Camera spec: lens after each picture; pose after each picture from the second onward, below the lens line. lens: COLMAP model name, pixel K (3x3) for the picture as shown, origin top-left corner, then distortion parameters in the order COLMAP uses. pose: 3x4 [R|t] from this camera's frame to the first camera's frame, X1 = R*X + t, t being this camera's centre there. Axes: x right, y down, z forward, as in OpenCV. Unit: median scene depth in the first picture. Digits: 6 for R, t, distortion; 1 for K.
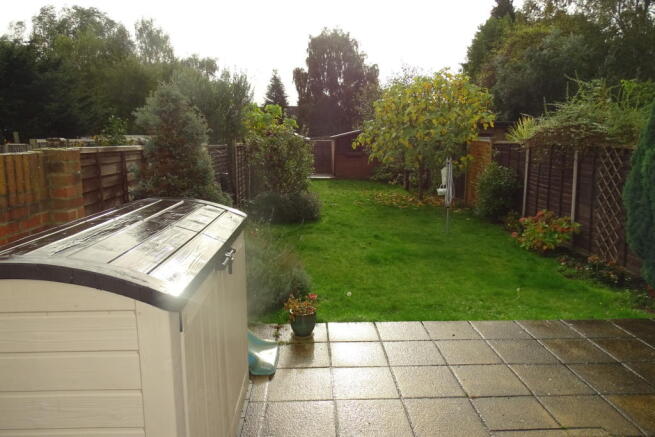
lens RADIAL K [[464.2, 0, 325.1], [0, 464.2, 219.1], [0, 0, 1]] dist [0.004085, 0.006570]
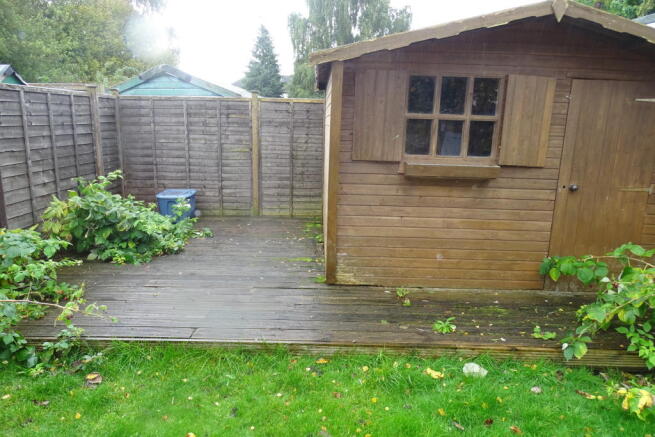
lens RADIAL K [[464.2, 0, 325.1], [0, 464.2, 219.1], [0, 0, 1]] dist [0.004085, 0.006570]
pose [[0.999659, 0.013565, -0.022325, 0.058533], [-0.012758, 0.999273, 0.035917, -0.354483], [0.022796, -0.035620, 0.999105, 2.368512]]
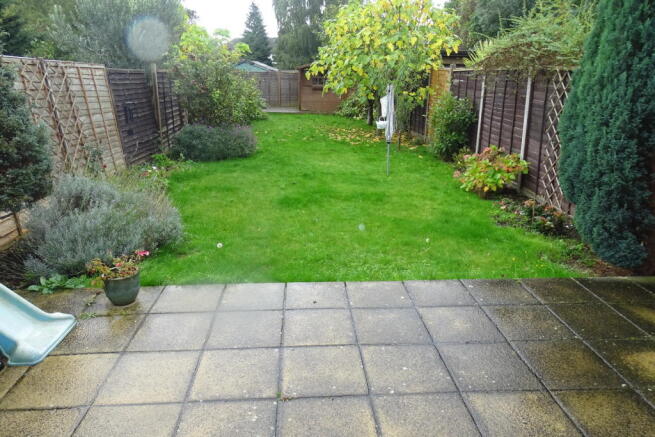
lens RADIAL K [[464.2, 0, 325.1], [0, 464.2, 219.1], [0, 0, 1]] dist [0.004085, 0.006570]
pose [[0.999752, 0.001508, 0.022234, 0.141035], [-0.004397, 0.991439, 0.130498, 0.004387], [-0.021847, -0.130563, 0.991199, 0.122774]]
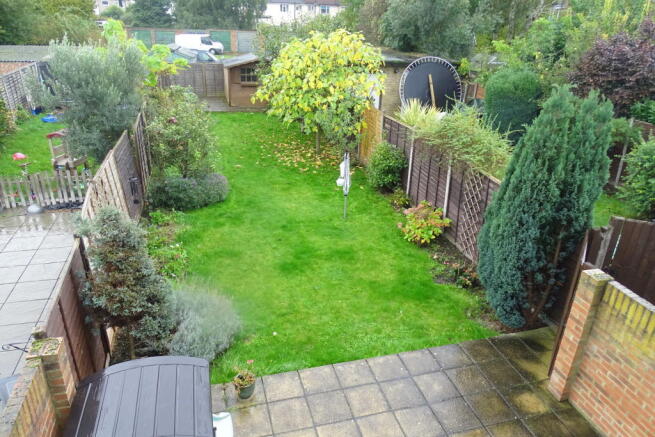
lens RADIAL K [[464.2, 0, 325.1], [0, 464.2, 219.1], [0, 0, 1]] dist [0.004085, 0.006570]
pose [[0.973488, -0.065028, 0.219300, -0.042672], [0.010039, 0.969960, 0.243056, -0.279502], [-0.228518, -0.234411, 0.944897, -0.085633]]
